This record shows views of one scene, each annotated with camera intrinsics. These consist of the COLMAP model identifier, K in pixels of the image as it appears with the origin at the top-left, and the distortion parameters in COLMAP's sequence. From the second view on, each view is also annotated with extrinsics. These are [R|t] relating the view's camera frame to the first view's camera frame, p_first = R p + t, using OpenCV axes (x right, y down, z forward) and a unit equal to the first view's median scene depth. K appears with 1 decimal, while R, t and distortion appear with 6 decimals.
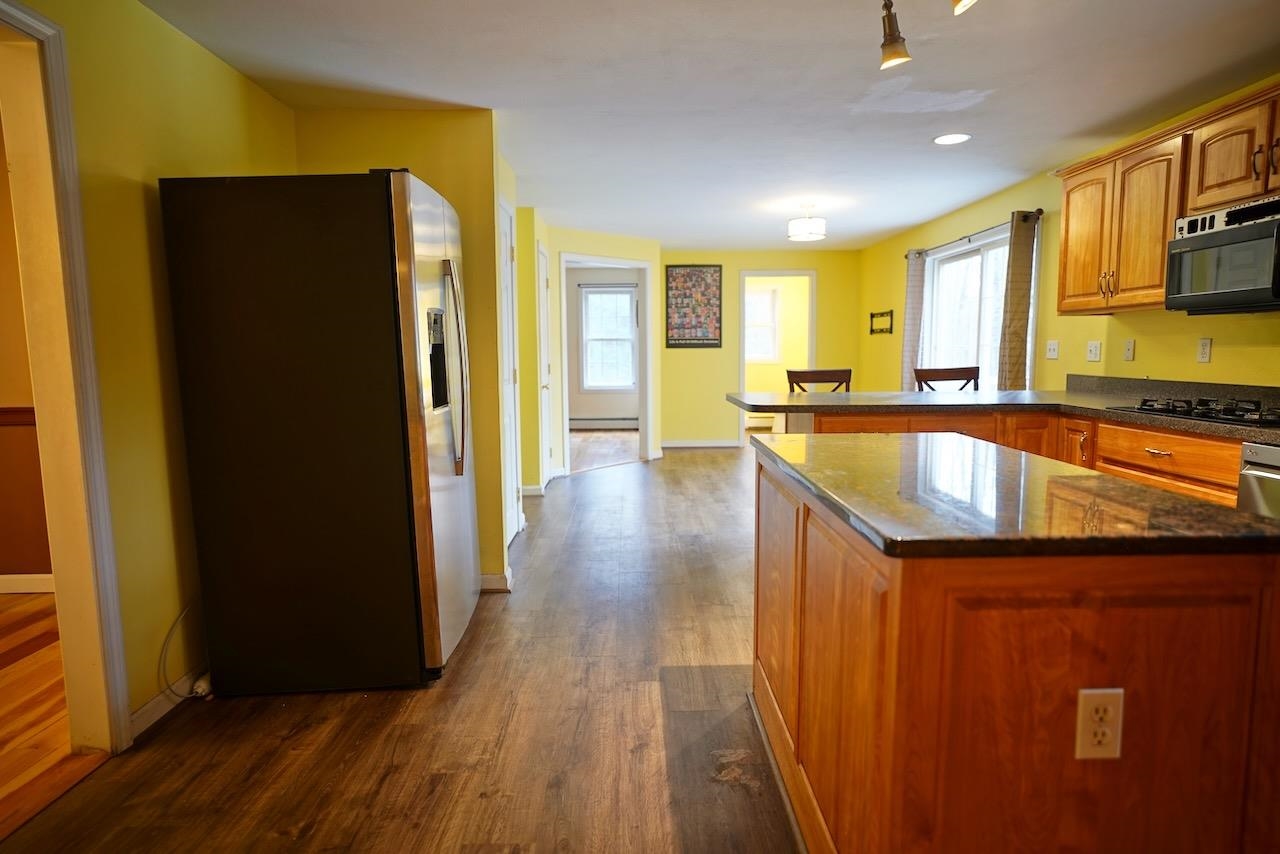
lens RADIAL K [[700.1, 0, 643.4], [0, 700.1, 430.8], [0, 0, 1]] dist [-0.053889, 0.037204]
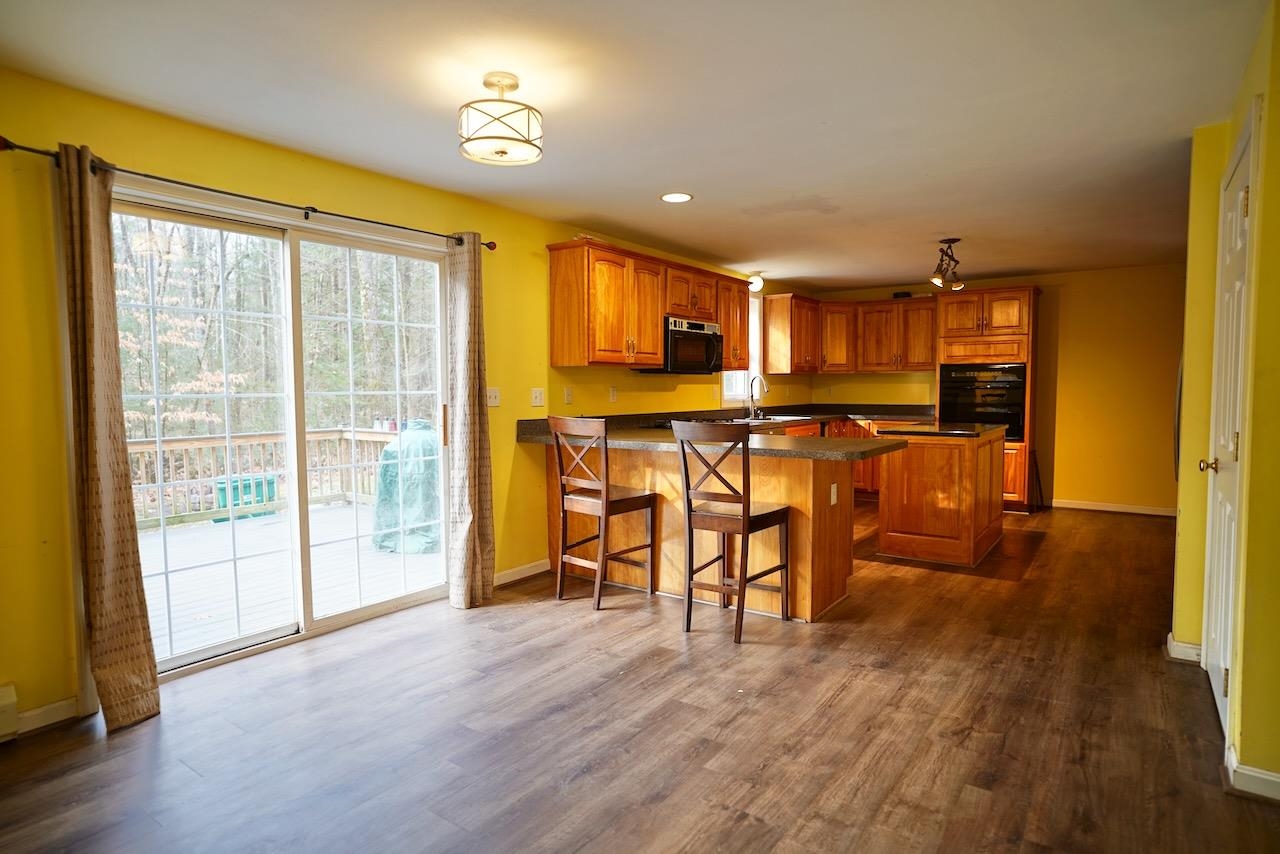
lens RADIAL K [[701.9, 0, 639.0], [0, 701.9, 432.7], [0, 0, 1]] dist [-0.053209, 0.042283]
pose [[-0.801647, -0.024022, 0.597315, -0.155522], [0.082828, 0.985091, 0.150780, -0.227280], [-0.592031, 0.170347, -0.787706, 1.898142]]
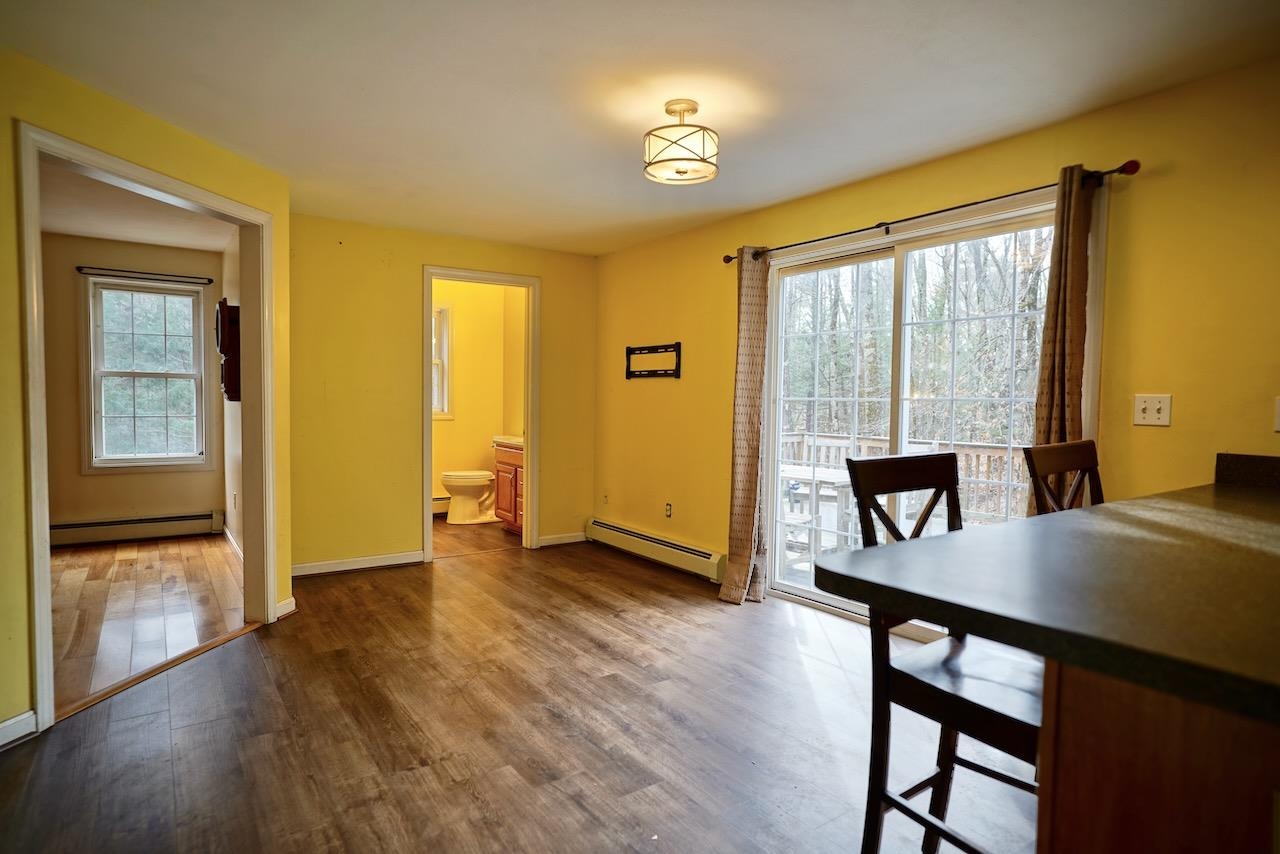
lens RADIAL K [[701.9, 0, 639.0], [0, 701.9, 432.7], [0, 0, 1]] dist [-0.053209, 0.042283]
pose [[0.827552, -0.005917, 0.561358, -0.092245], [0.044398, 0.997502, -0.054937, -0.099253], [-0.559630, 0.070386, 0.825748, 0.888322]]
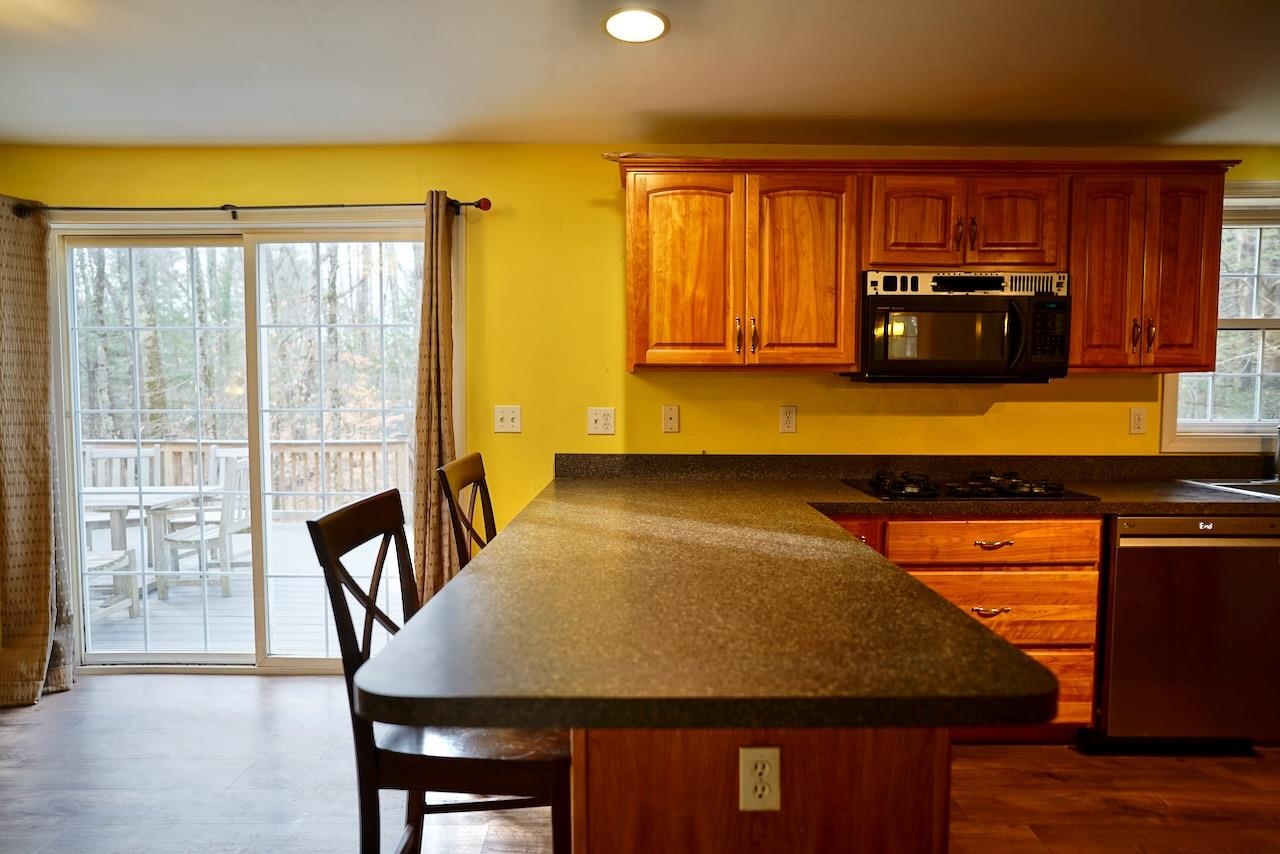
lens RADIAL K [[700.1, 0, 643.4], [0, 700.1, 430.8], [0, 0, 1]] dist [-0.053889, 0.037204]
pose [[0.021084, -0.049393, 0.998557, -0.083238], [0.115412, 0.992222, 0.046643, -0.141299], [-0.993094, 0.114262, 0.026621, 0.989637]]
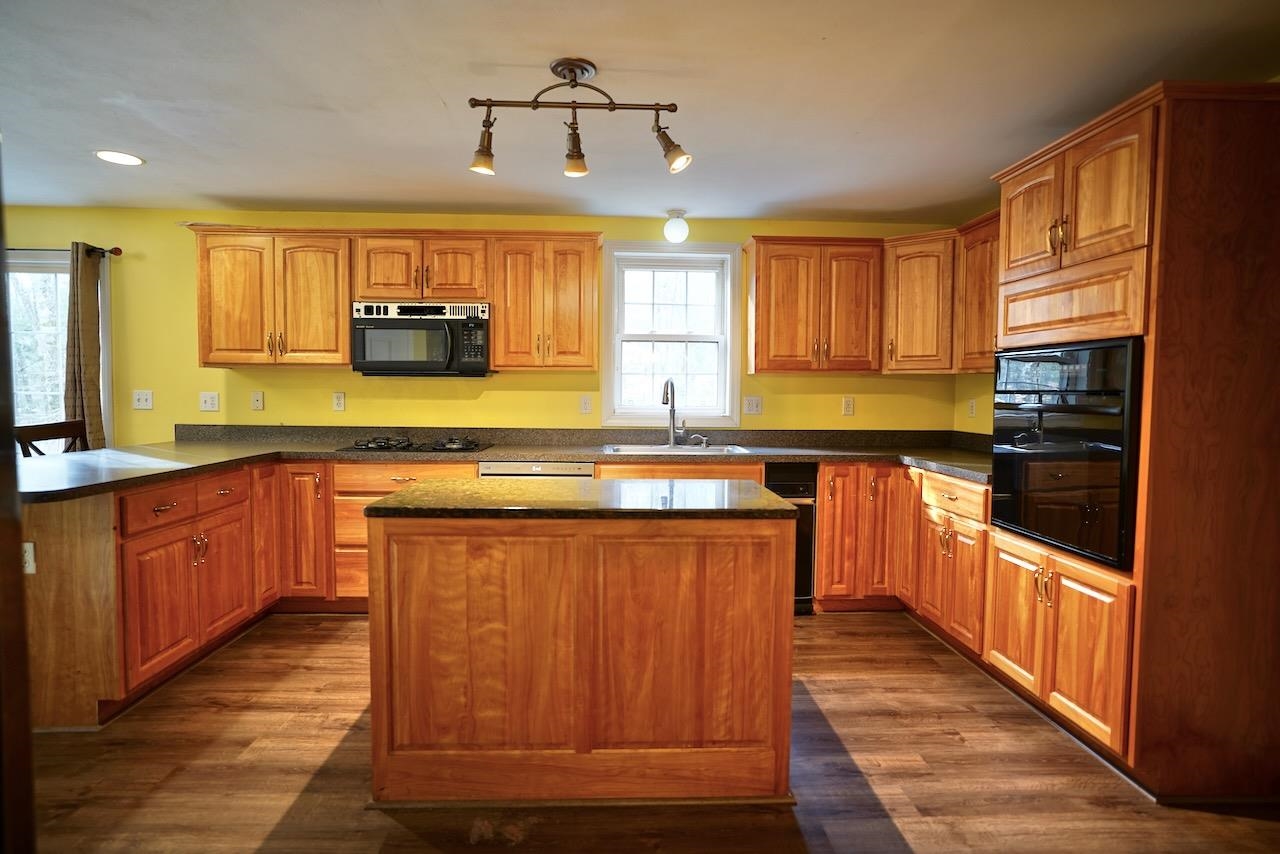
lens RADIAL K [[700.1, 0, 643.4], [0, 700.1, 430.8], [0, 0, 1]] dist [-0.053889, 0.037204]
pose [[-0.029486, -0.046807, 0.998469, -0.433505], [0.105896, 0.993135, 0.049684, -0.056562], [-0.993940, 0.107199, -0.024326, 0.396846]]
